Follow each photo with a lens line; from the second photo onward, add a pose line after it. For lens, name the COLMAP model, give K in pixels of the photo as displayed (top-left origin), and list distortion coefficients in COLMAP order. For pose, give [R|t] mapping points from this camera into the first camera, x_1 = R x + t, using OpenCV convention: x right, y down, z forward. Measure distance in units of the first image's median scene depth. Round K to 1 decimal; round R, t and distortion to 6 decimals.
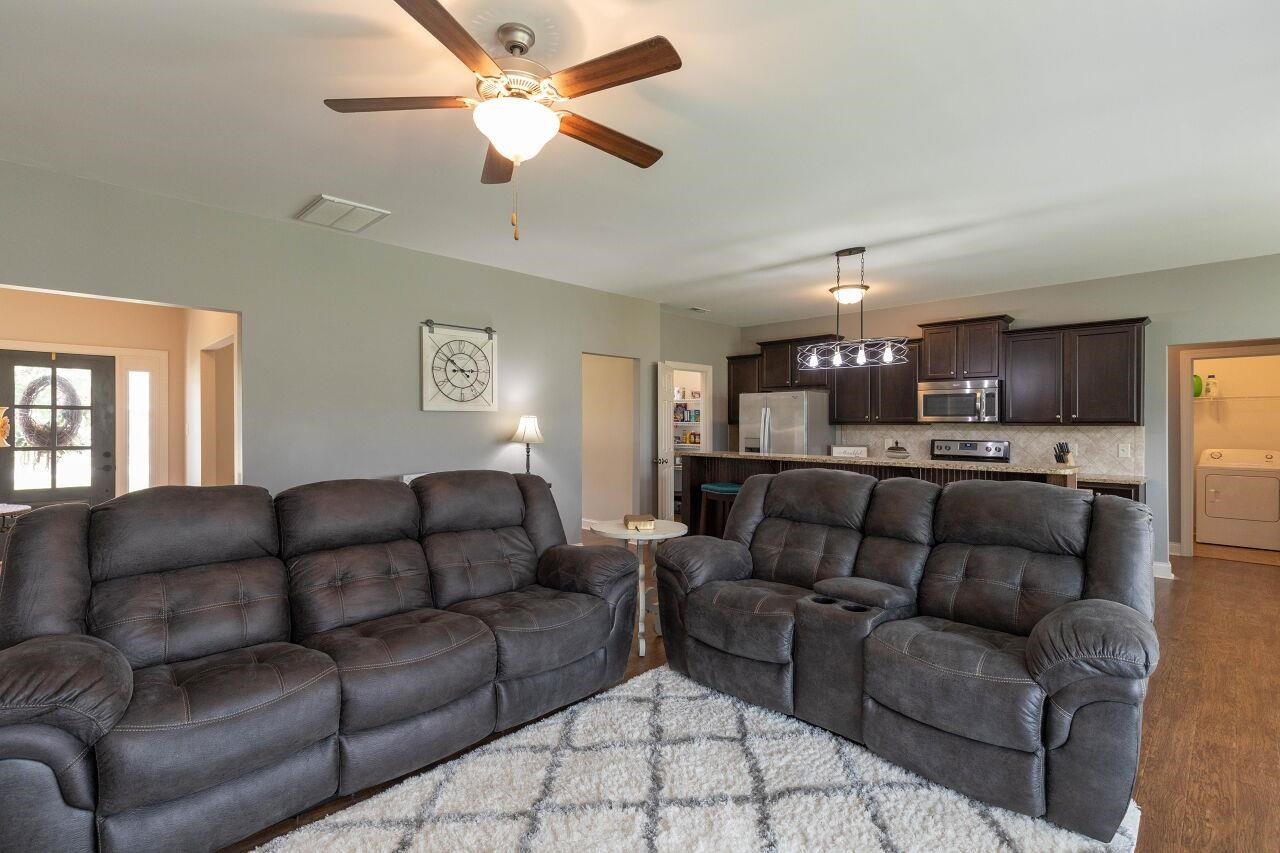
lens RADIAL K [[584.5, 0, 647.4], [0, 584.5, 427.9], [0, 0, 1]] dist [0.001072, -0.000937]
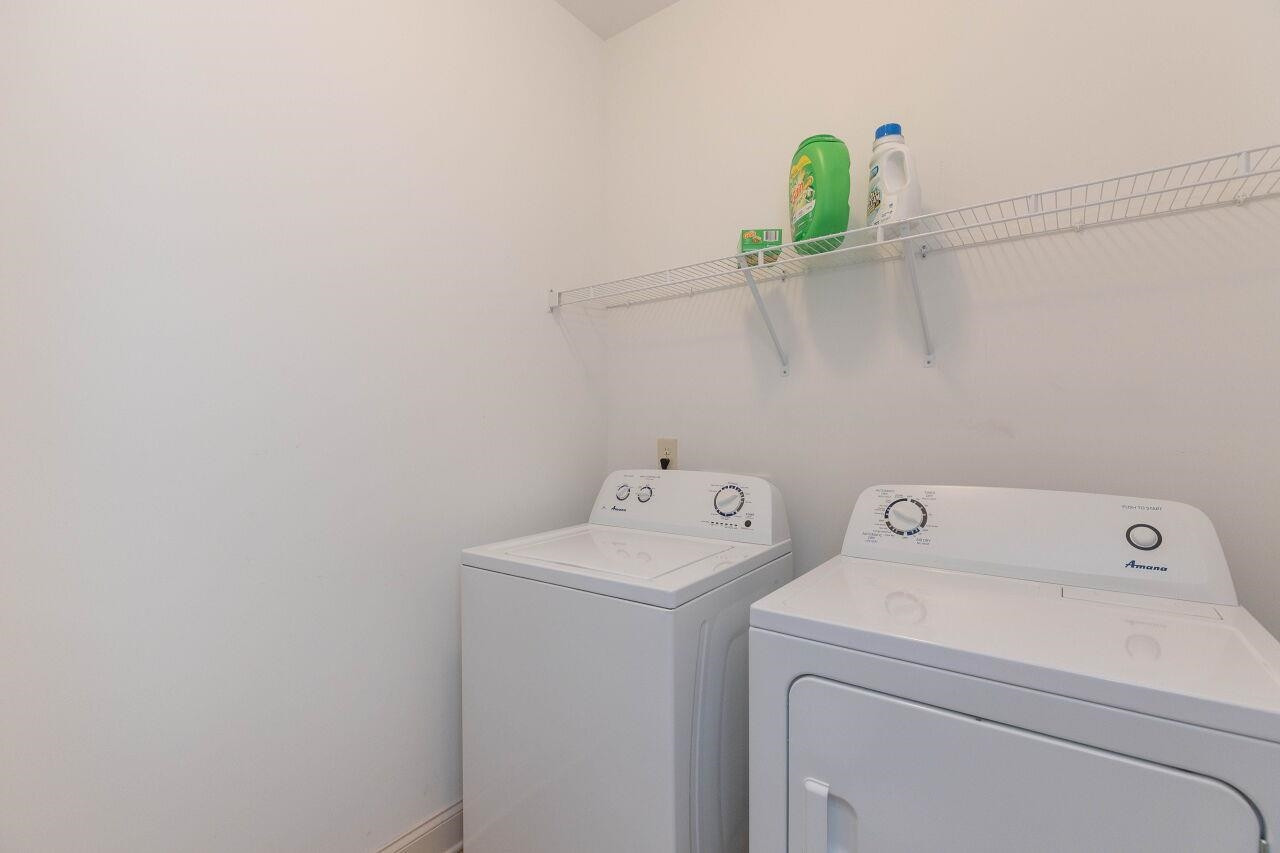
lens RADIAL K [[584.5, 0, 626.8], [0, 584.5, 426.5], [0, 0, 1]] dist [0.001072, -0.000937]
pose [[0.992424, -0.005237, 0.122751, 0.966207], [0.005329, 0.999986, -0.000416, 0.017068], [-0.122747, 0.001067, 0.992437, 0.920489]]
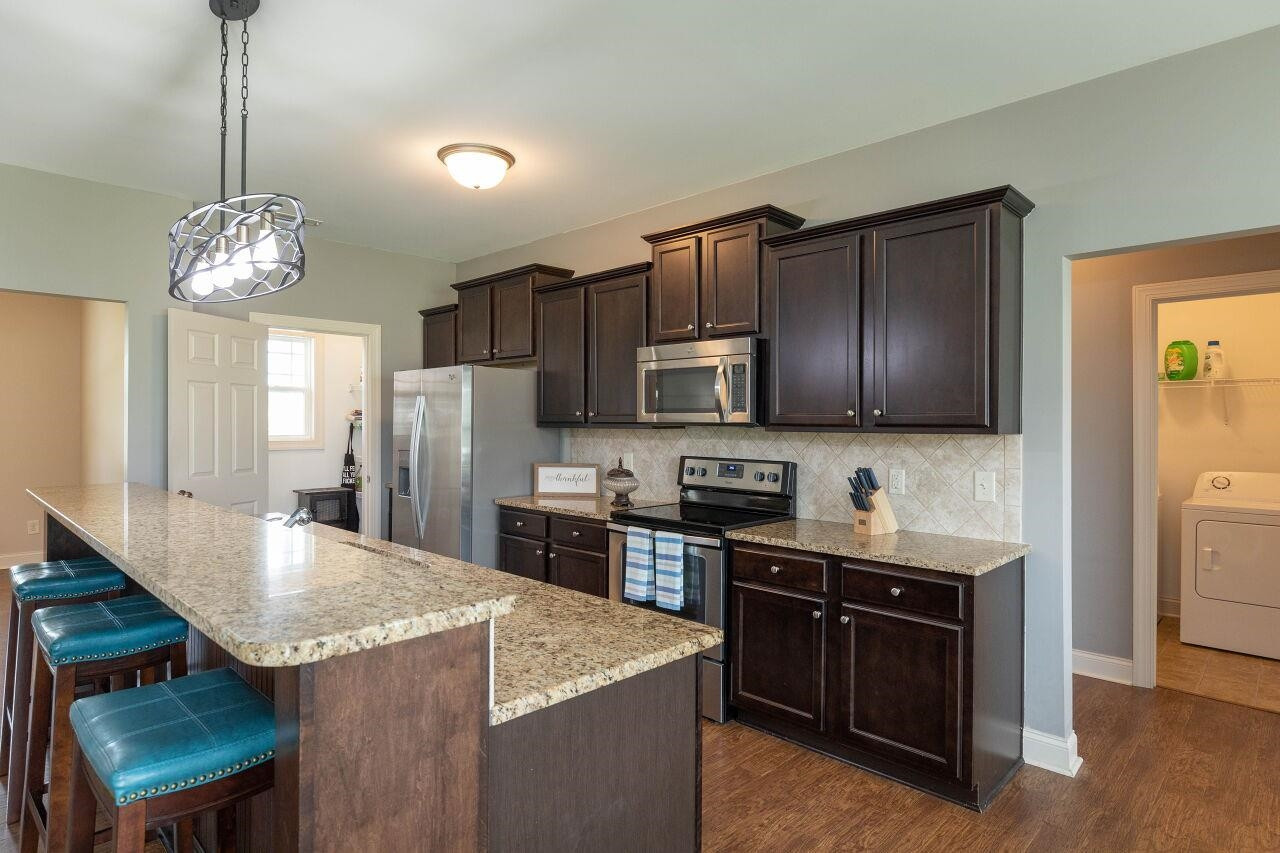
lens RADIAL K [[694.3, 0, 644.4], [0, 694.3, 422.3], [0, 0, 1]] dist [-0.002656, -0.002161]
pose [[0.999840, 0.002110, 0.017785, 0.459793], [-0.002009, 0.999982, -0.005653, -0.007463], [-0.017797, 0.005616, 0.999826, 0.389343]]
